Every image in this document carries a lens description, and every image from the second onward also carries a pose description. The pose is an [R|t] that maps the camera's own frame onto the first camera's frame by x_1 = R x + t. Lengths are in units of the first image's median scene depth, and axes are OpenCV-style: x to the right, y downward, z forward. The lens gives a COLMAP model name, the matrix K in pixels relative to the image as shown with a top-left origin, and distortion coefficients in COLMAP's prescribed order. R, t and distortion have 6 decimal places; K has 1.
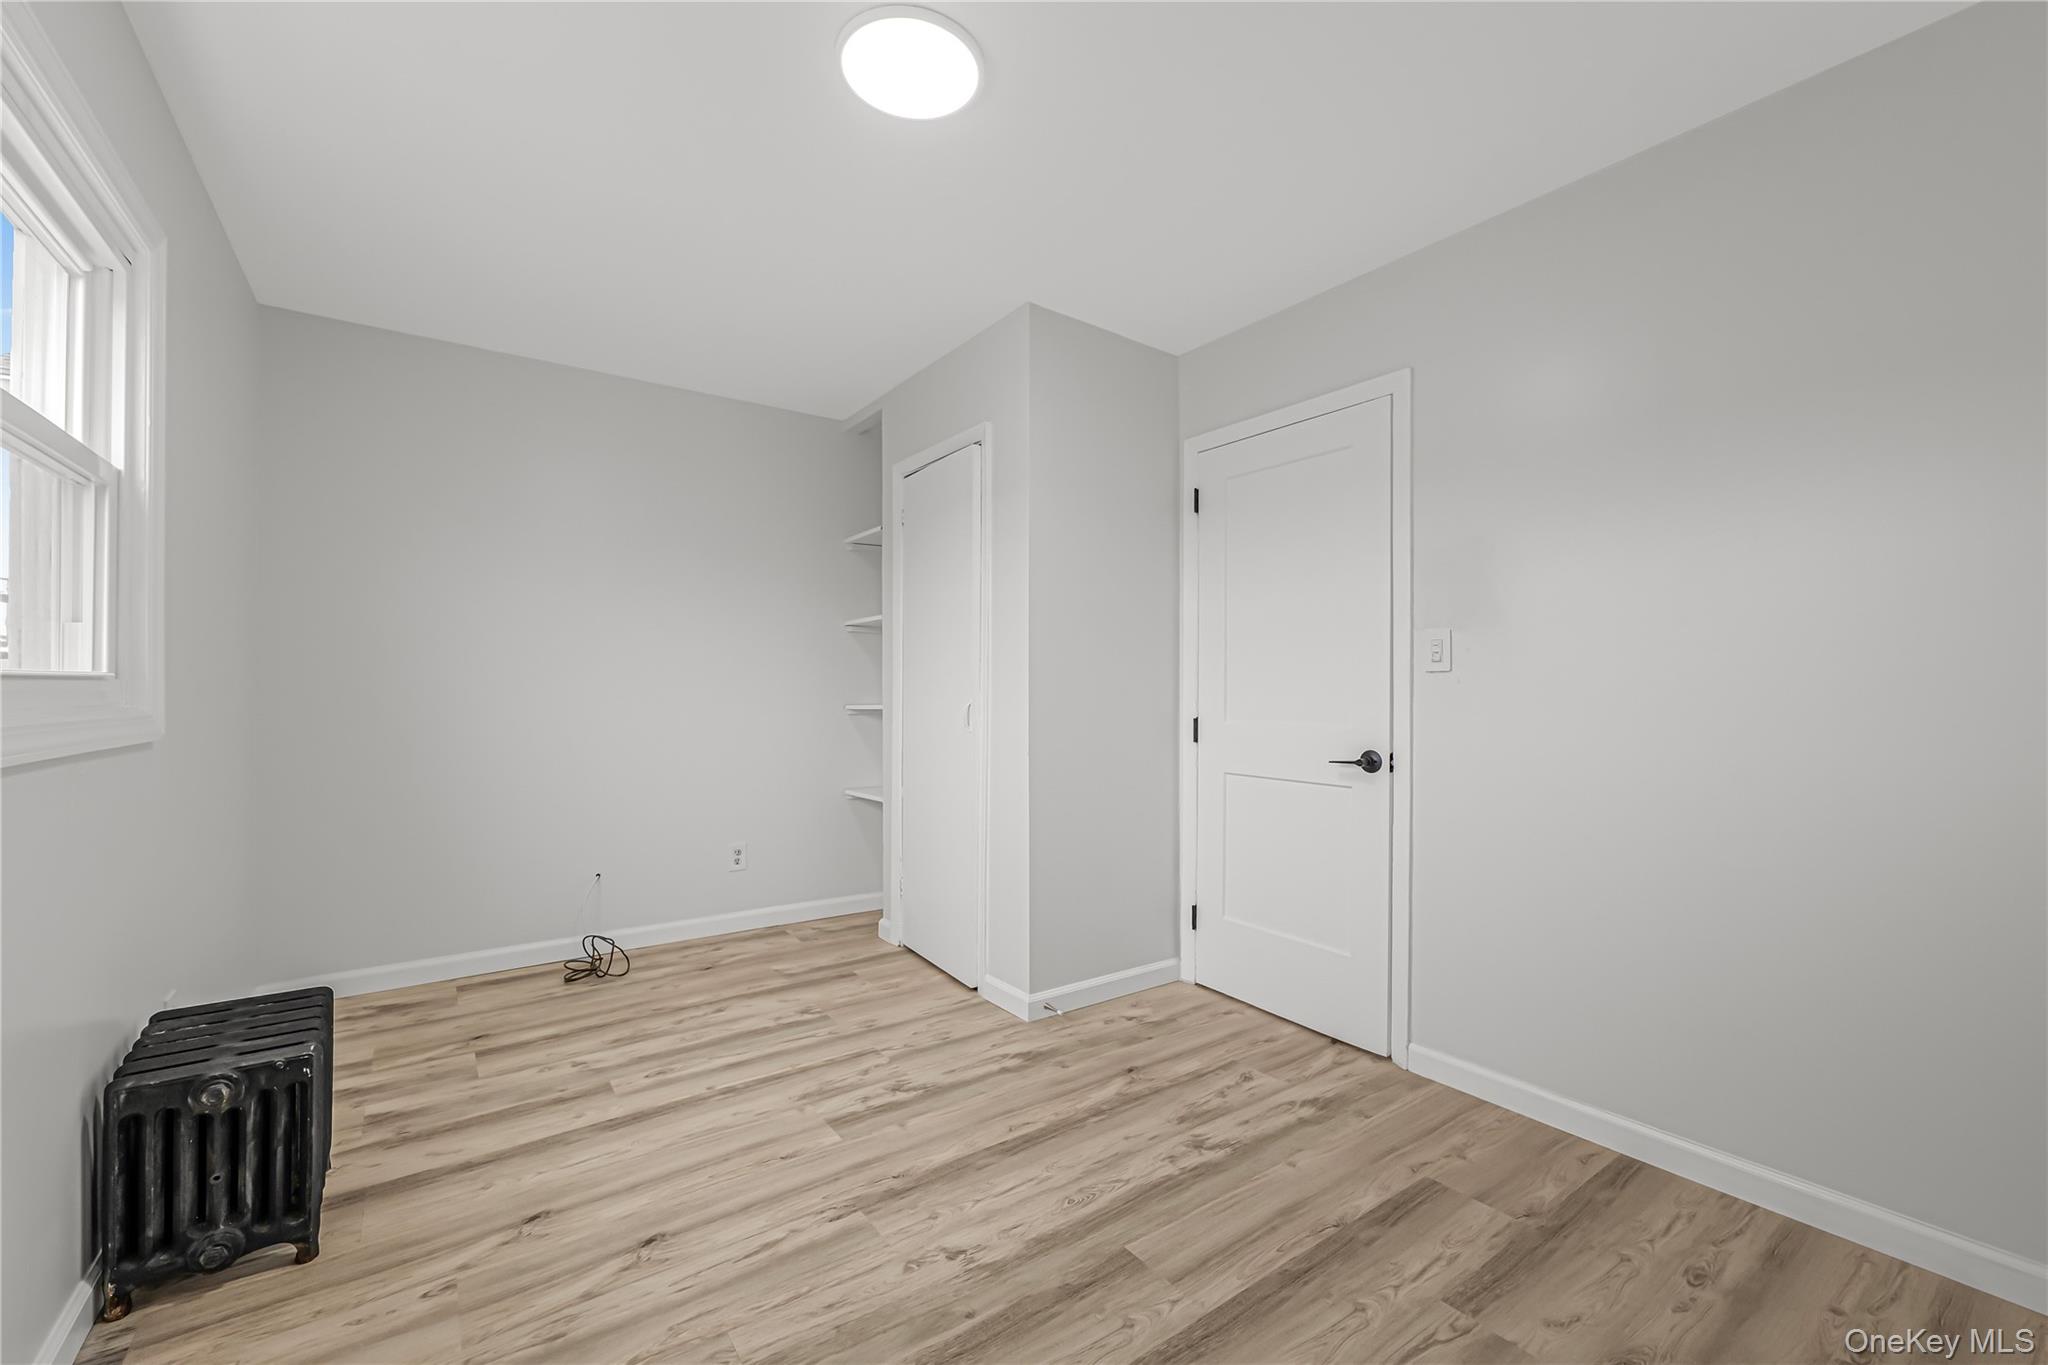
lens RADIAL K [[823.3, 0, 1004.5], [0, 823.3, 683.4], [0, 0, 1]] dist [-0.001462, -0.000141]
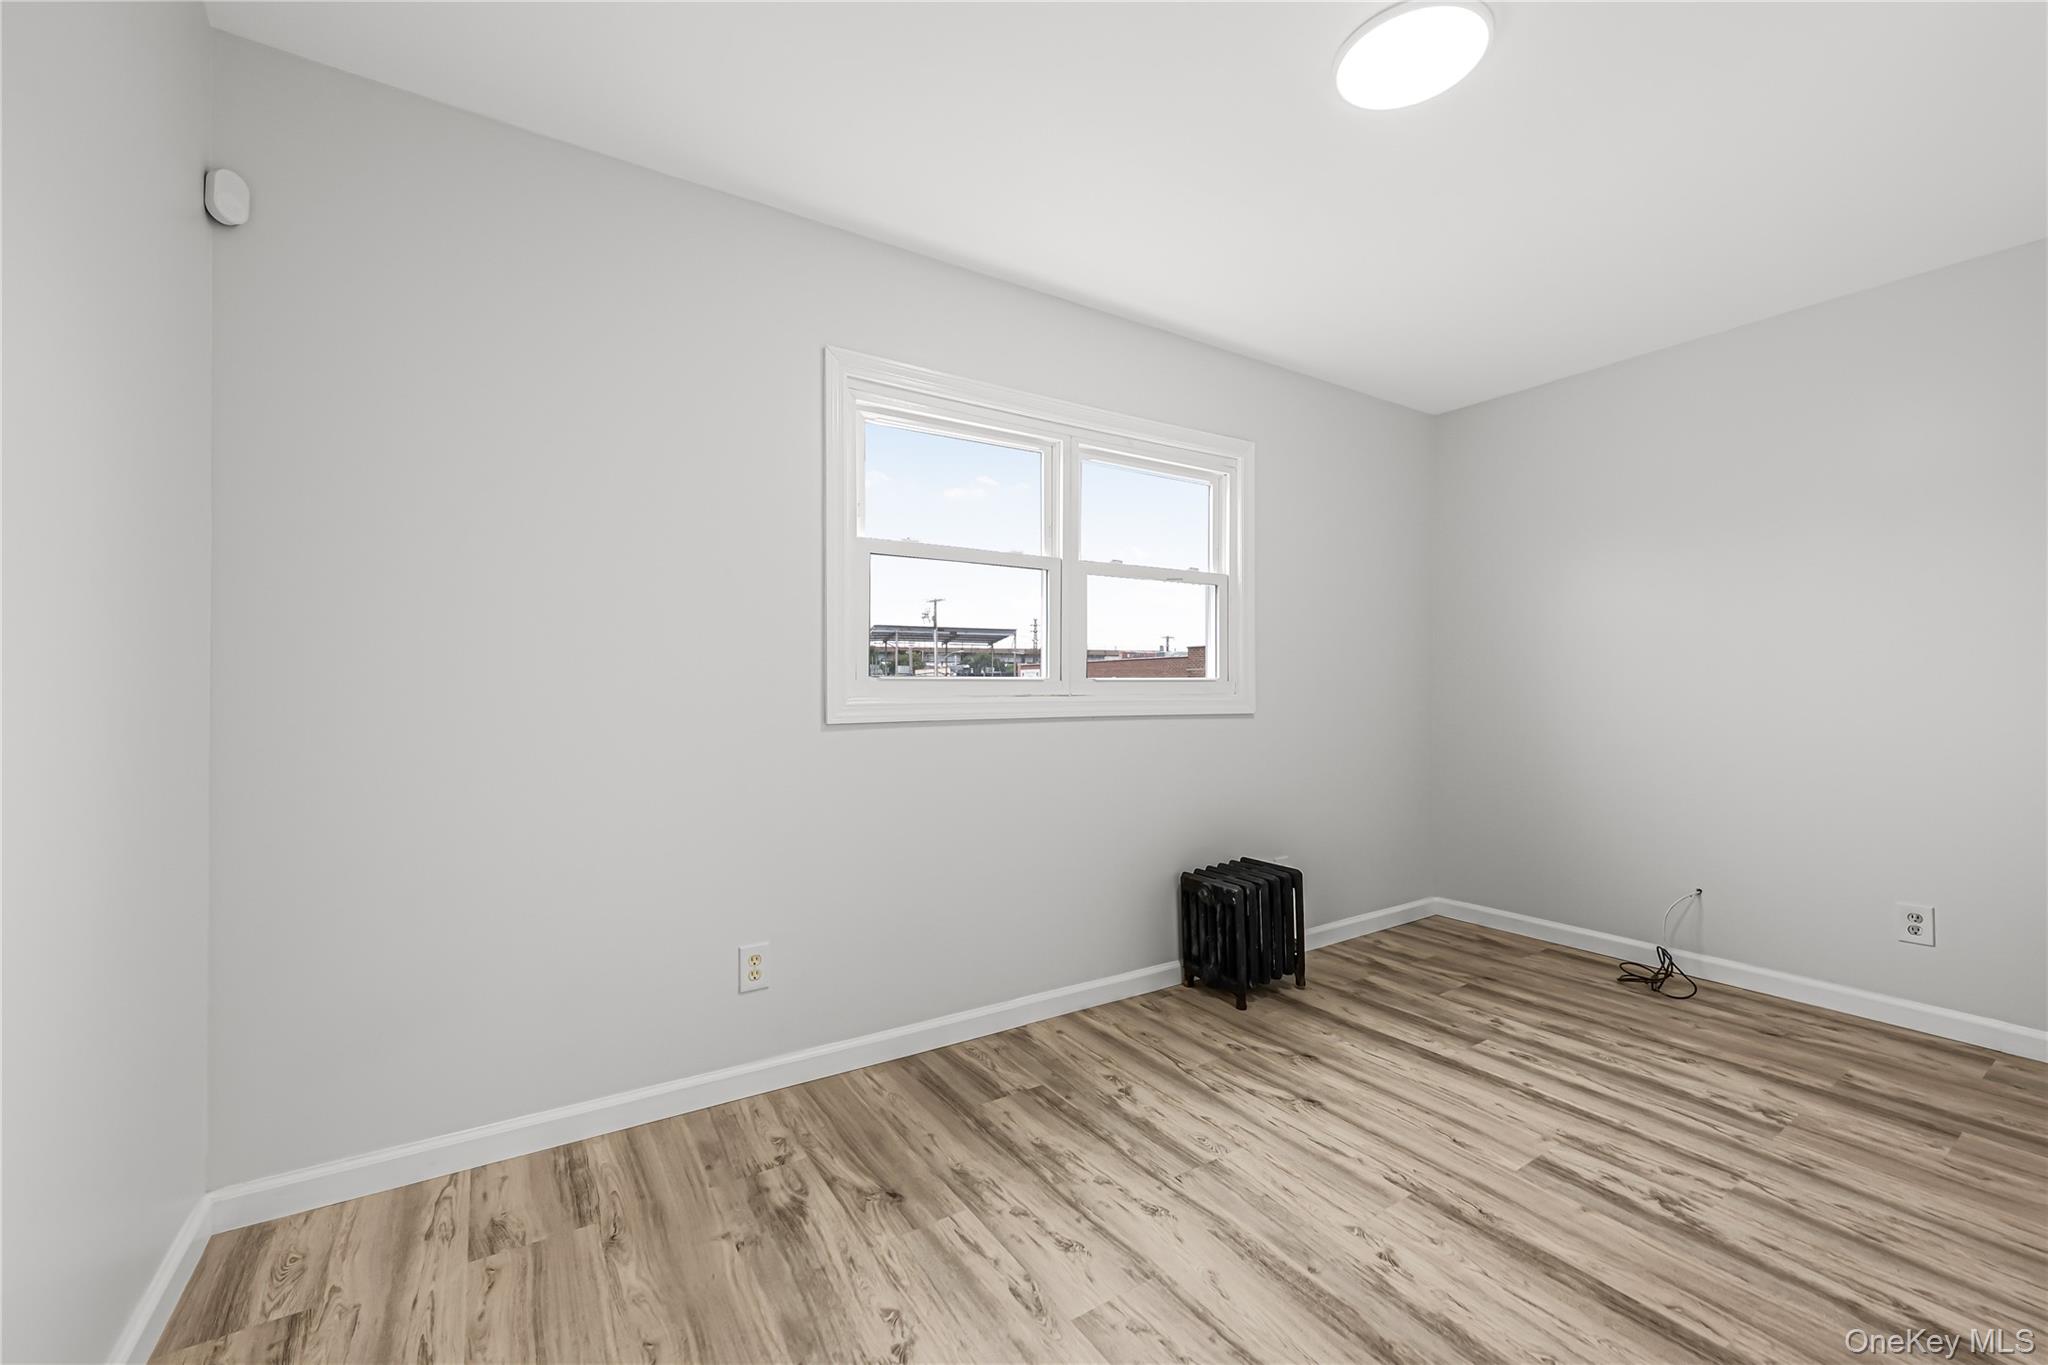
lens RADIAL K [[823.3, 0, 1023.6], [0, 823.3, 678.2], [0, 0, 1]] dist [-0.001462, -0.000141]
pose [[-0.039725, -0.013012, -0.999126, 0.623114], [0.006406, 0.999891, -0.013277, 0.006182], [0.999190, -0.006927, -0.039637, 0.398689]]
